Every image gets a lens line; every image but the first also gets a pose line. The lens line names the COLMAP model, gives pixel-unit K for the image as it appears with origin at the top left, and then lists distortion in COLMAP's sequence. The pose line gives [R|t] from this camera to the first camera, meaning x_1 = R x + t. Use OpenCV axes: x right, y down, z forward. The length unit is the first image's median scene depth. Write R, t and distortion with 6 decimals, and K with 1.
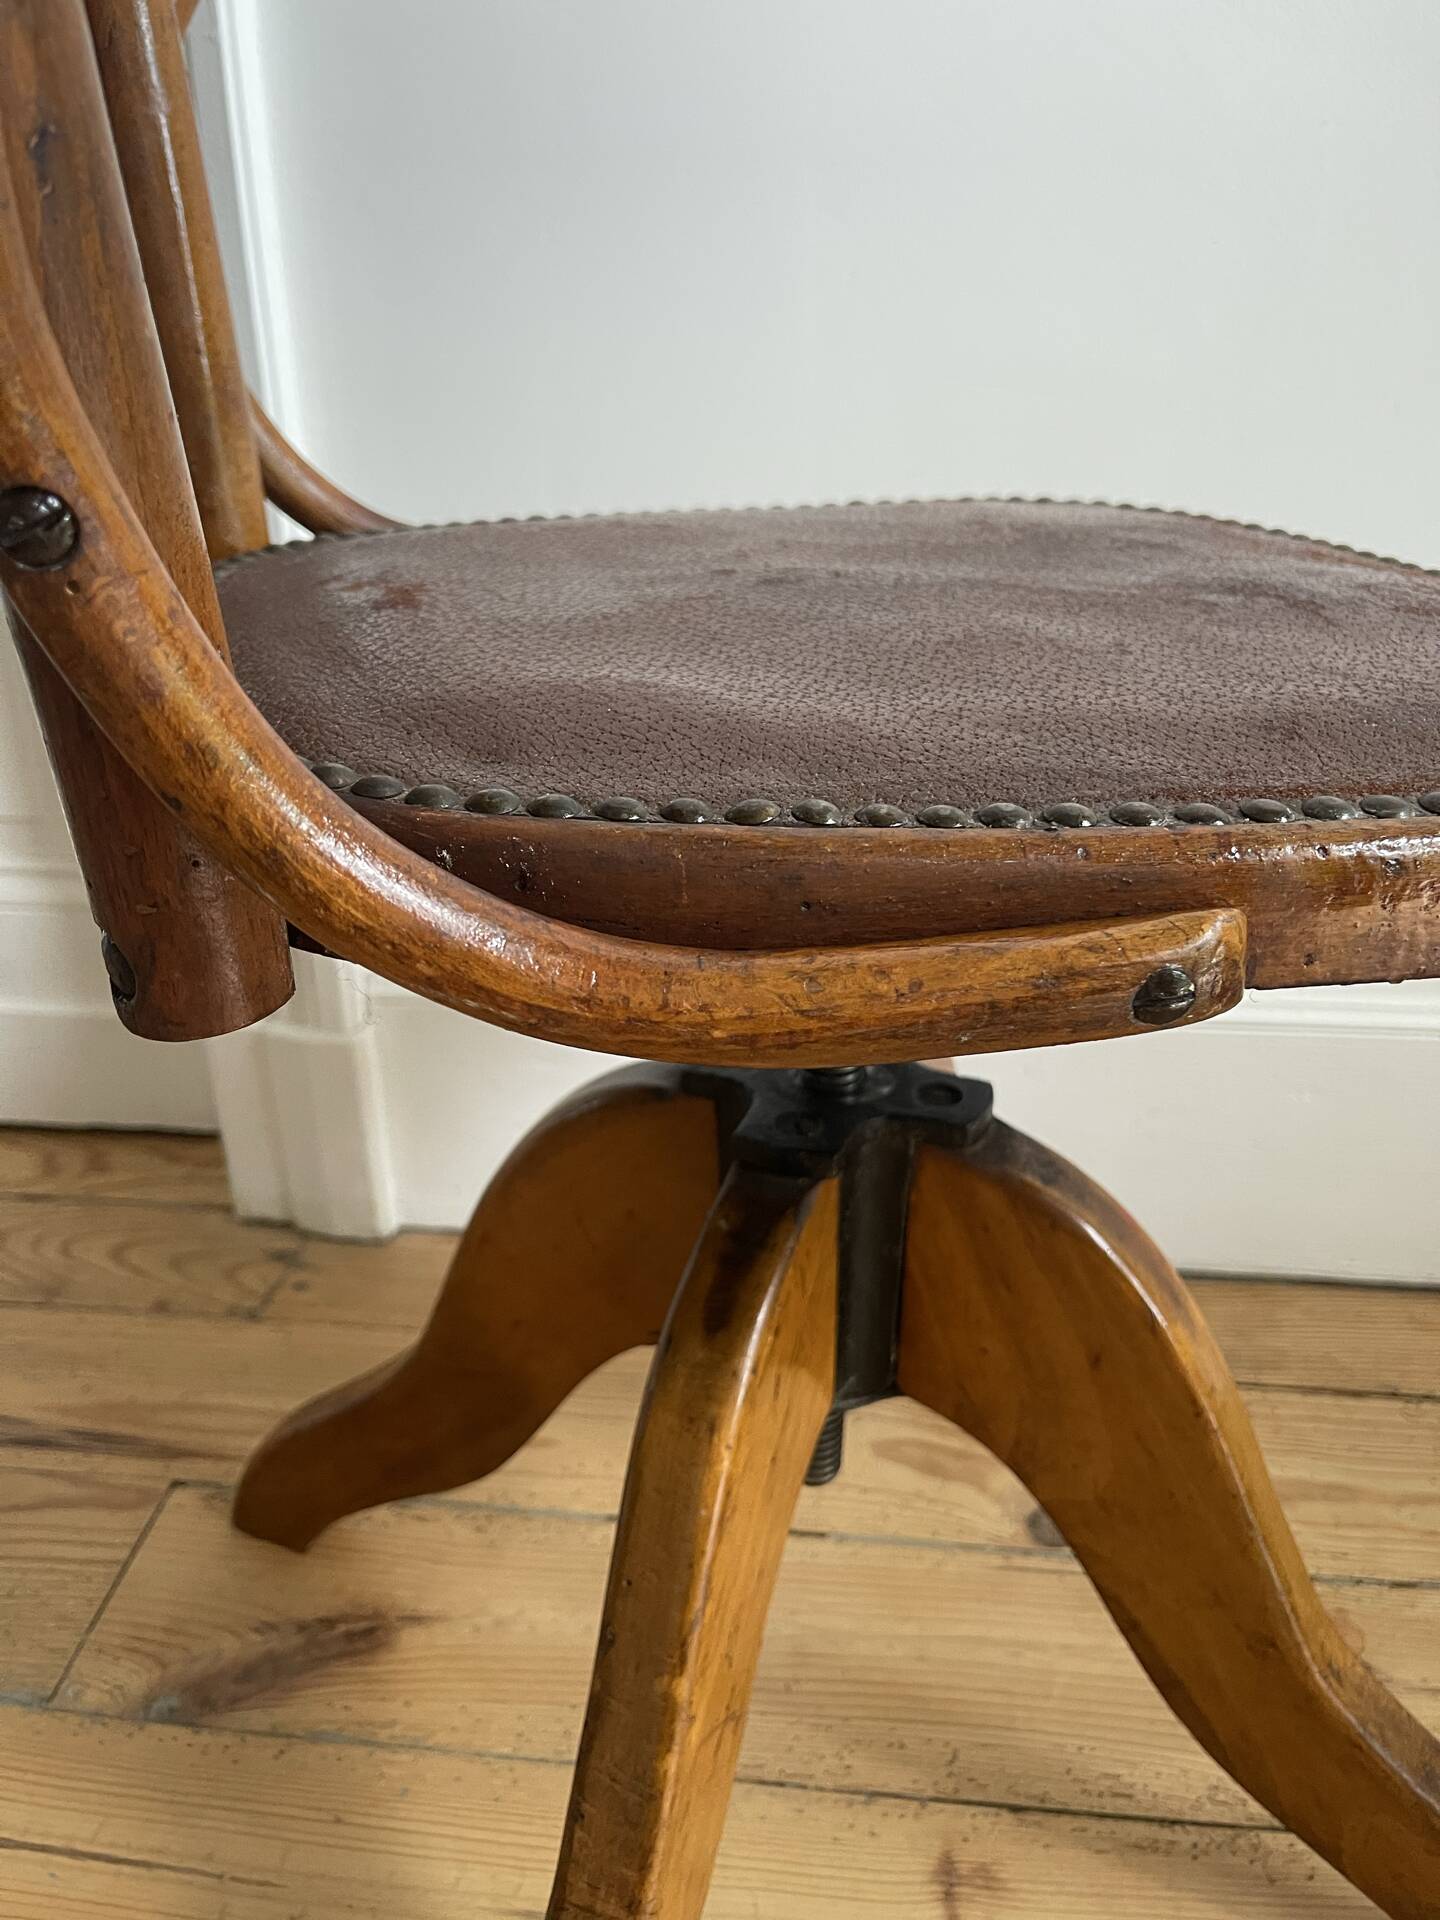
lens RADIAL K [[1473.5, 0, 703.0], [0, 1473.5, 974.3], [0, 0, 1]] dist [0.052850, -0.085935]
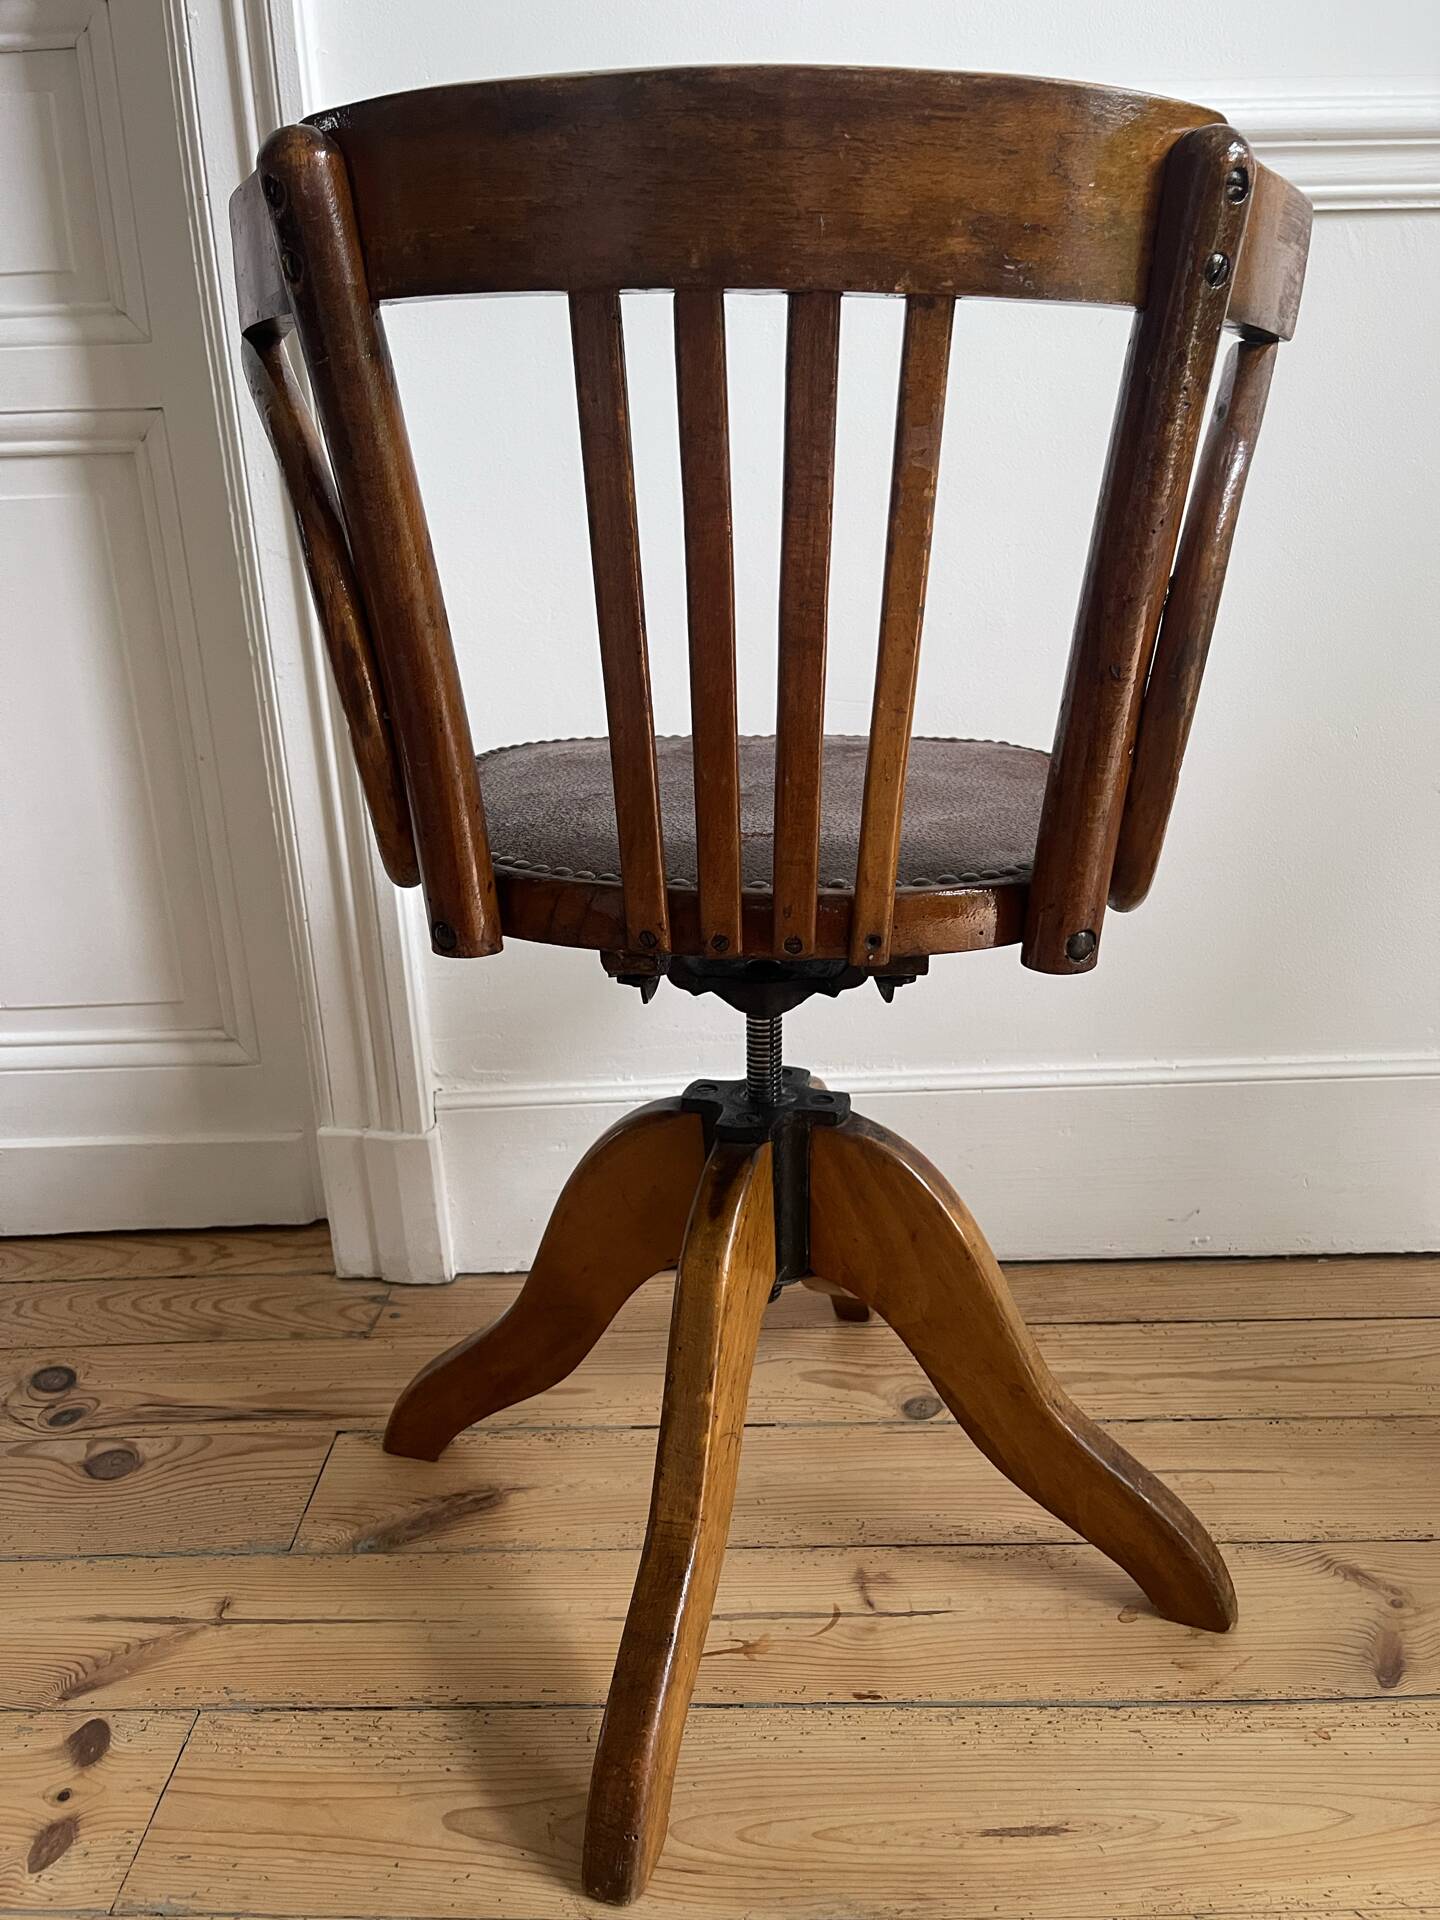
lens RADIAL K [[1471.2, 0, 703.5], [0, 1471.2, 970.1], [0, 0, 1]] dist [0.051779, -0.082231]
pose [[0.995795, -0.053721, 0.074203, -0.094391], [0.062384, 0.990830, -0.119849, 0.104789], [-0.067084, 0.123974, 0.990015, -0.683838]]
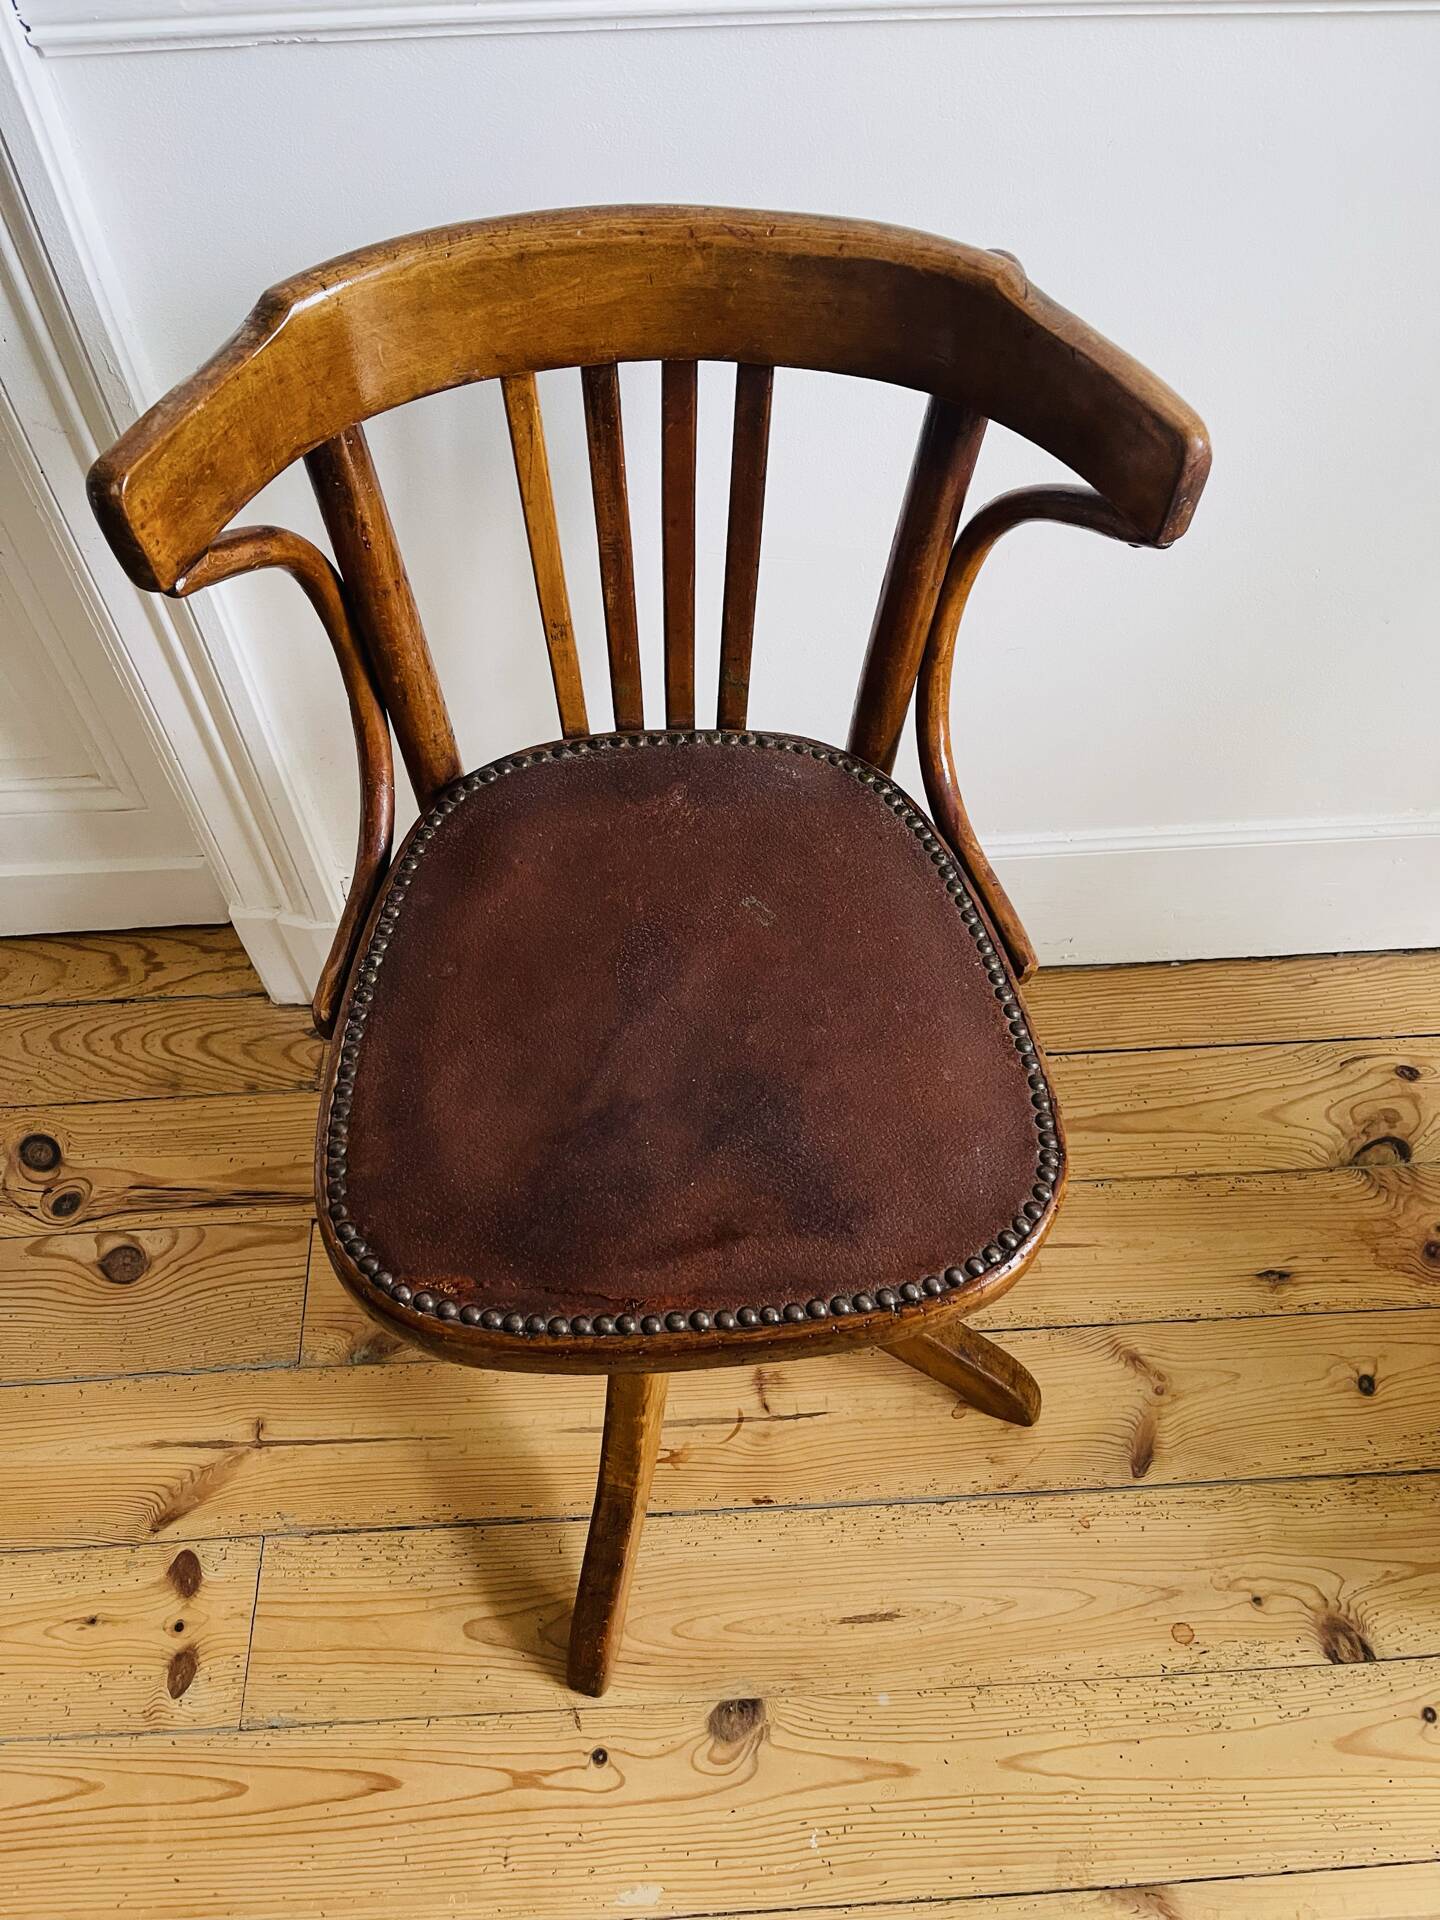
lens RADIAL K [[1471.2, 0, 718.4], [0, 1471.2, 960.0], [0, 0, 1]] dist [0.051779, -0.082231]
pose [[0.986181, -0.136167, 0.094373, -0.013688], [0.068473, 0.853704, 0.516237, -0.960878], [-0.150861, -0.502641, 0.851230, -0.480773]]
